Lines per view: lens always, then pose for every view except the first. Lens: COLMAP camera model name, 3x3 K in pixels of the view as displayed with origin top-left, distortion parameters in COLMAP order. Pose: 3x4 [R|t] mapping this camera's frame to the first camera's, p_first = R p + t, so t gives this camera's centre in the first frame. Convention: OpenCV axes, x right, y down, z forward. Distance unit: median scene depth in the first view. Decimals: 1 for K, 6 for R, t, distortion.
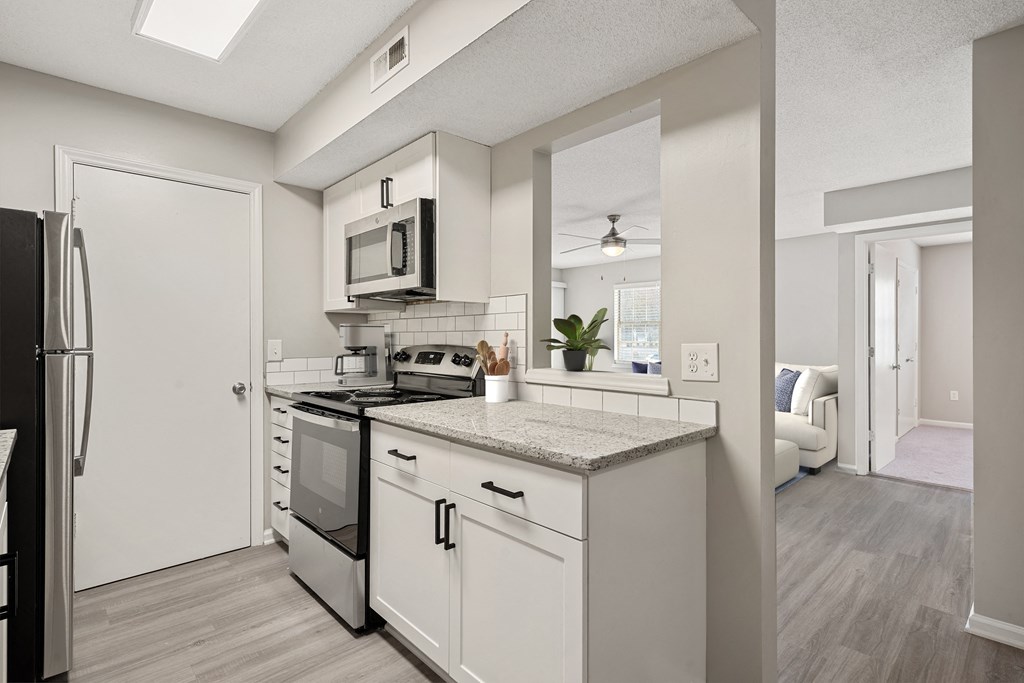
lens RADIAL K [[495.1, 0, 511.2], [0, 495.1, 327.4], [0, 0, 1]] dist [0.000172, -0.000312]
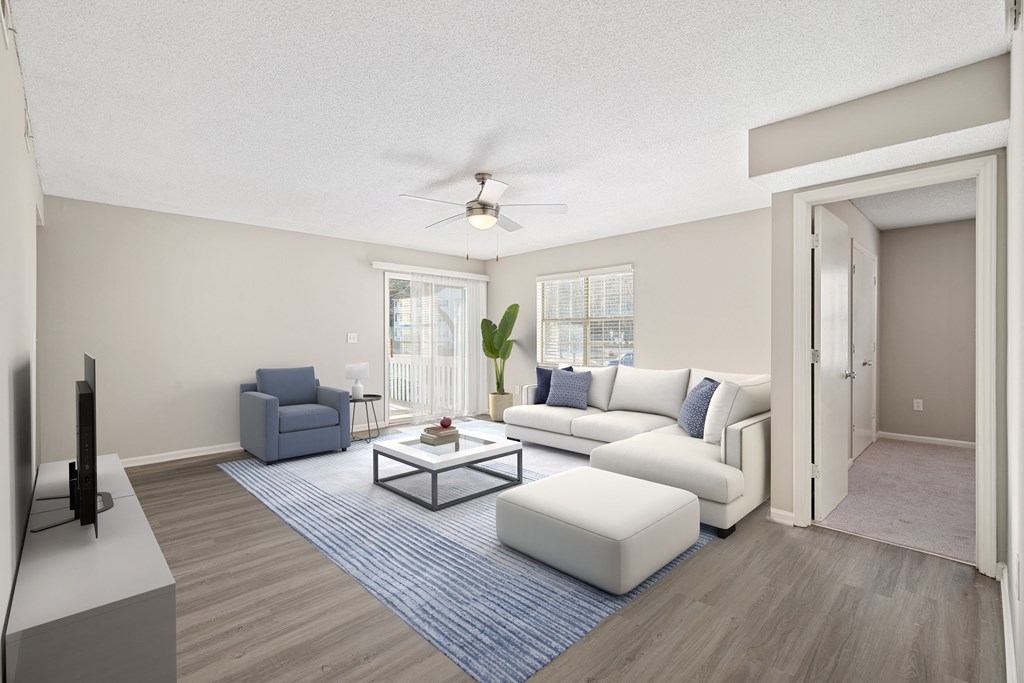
lens RADIAL K [[443.2, 0, 527.9], [0, 443.2, 331.4], [0, 0, 1]] dist [0.000276, -0.000081]
pose [[0.999675, 0.000262, 0.025496, 0.258999], [-0.000406, 0.999984, 0.005621, 0.009070], [-0.025494, -0.005629, 0.999659, 0.323351]]
